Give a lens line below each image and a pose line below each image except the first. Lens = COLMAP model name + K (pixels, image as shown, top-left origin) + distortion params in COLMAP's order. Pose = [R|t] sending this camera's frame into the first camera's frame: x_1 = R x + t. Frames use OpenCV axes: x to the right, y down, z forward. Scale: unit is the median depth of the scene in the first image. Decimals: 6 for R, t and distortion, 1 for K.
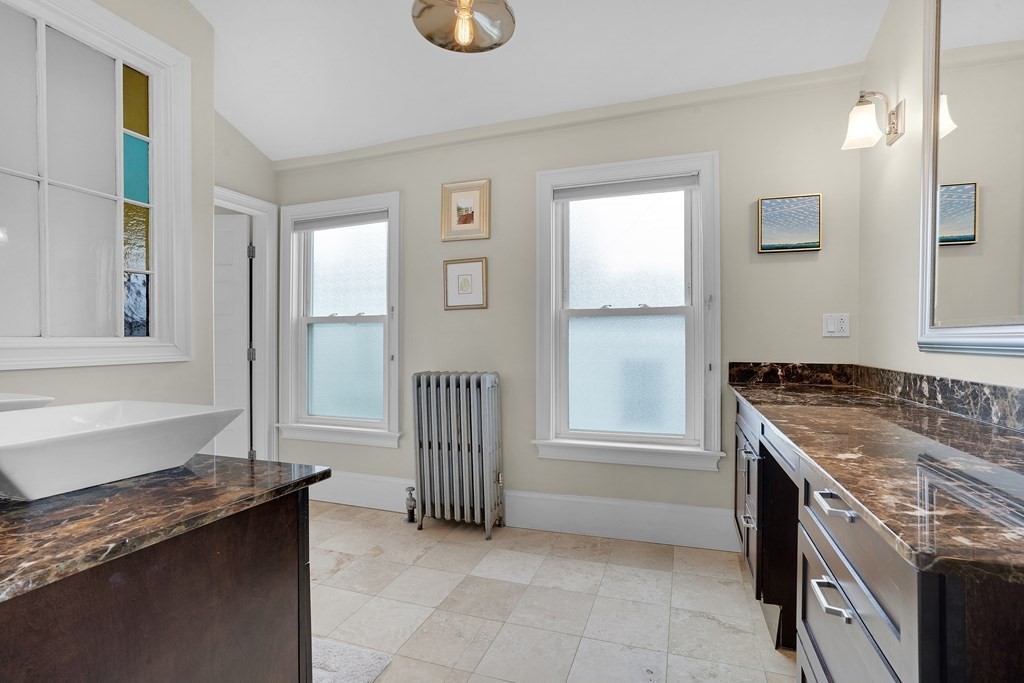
lens RADIAL K [[468.1, 0, 519.5], [0, 468.1, 340.1], [0, 0, 1]] dist [-0.037596, 0.017569]
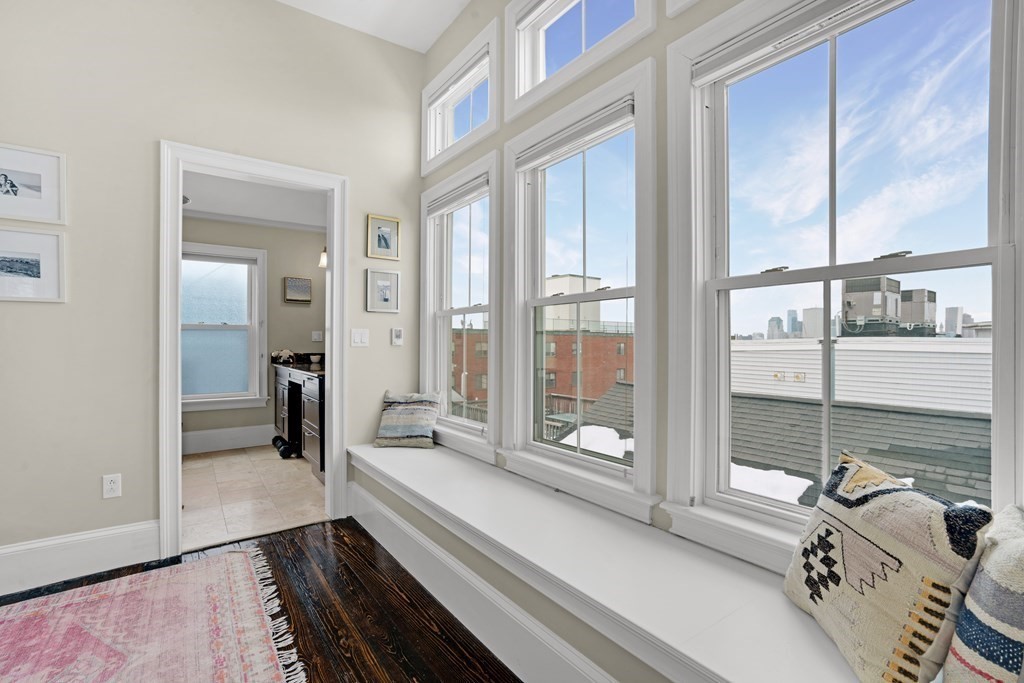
lens RADIAL K [[478.7, 0, 512.0], [0, 478.7, 341.5], [0, 0, 1]] dist [0.011564, 0.000371]
pose [[0.584404, -0.001060, 0.811462, -0.846932], [0.007290, 0.999966, -0.003944, 0.012076], [-0.811430, 0.008221, 0.584392, -1.448116]]
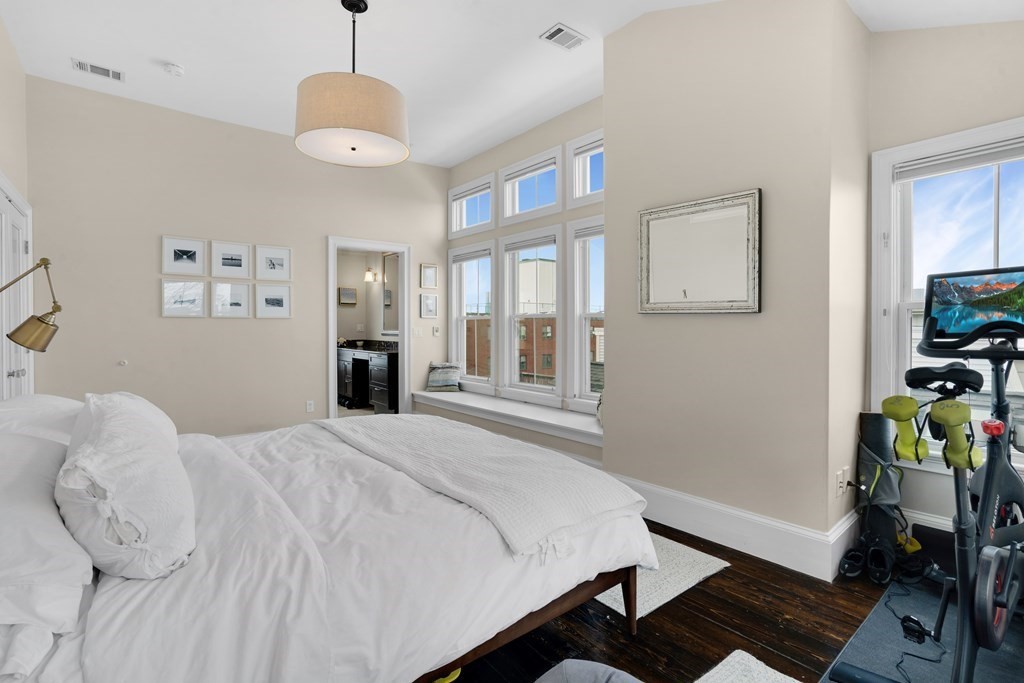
lens RADIAL K [[468.1, 0, 519.5], [0, 468.1, 340.1], [0, 0, 1]] dist [-0.037596, 0.017569]
pose [[0.520502, -0.031282, 0.853287, -1.940729], [0.012131, 0.999499, 0.029242, -0.037877], [-0.853774, -0.004869, 0.520621, -2.105468]]
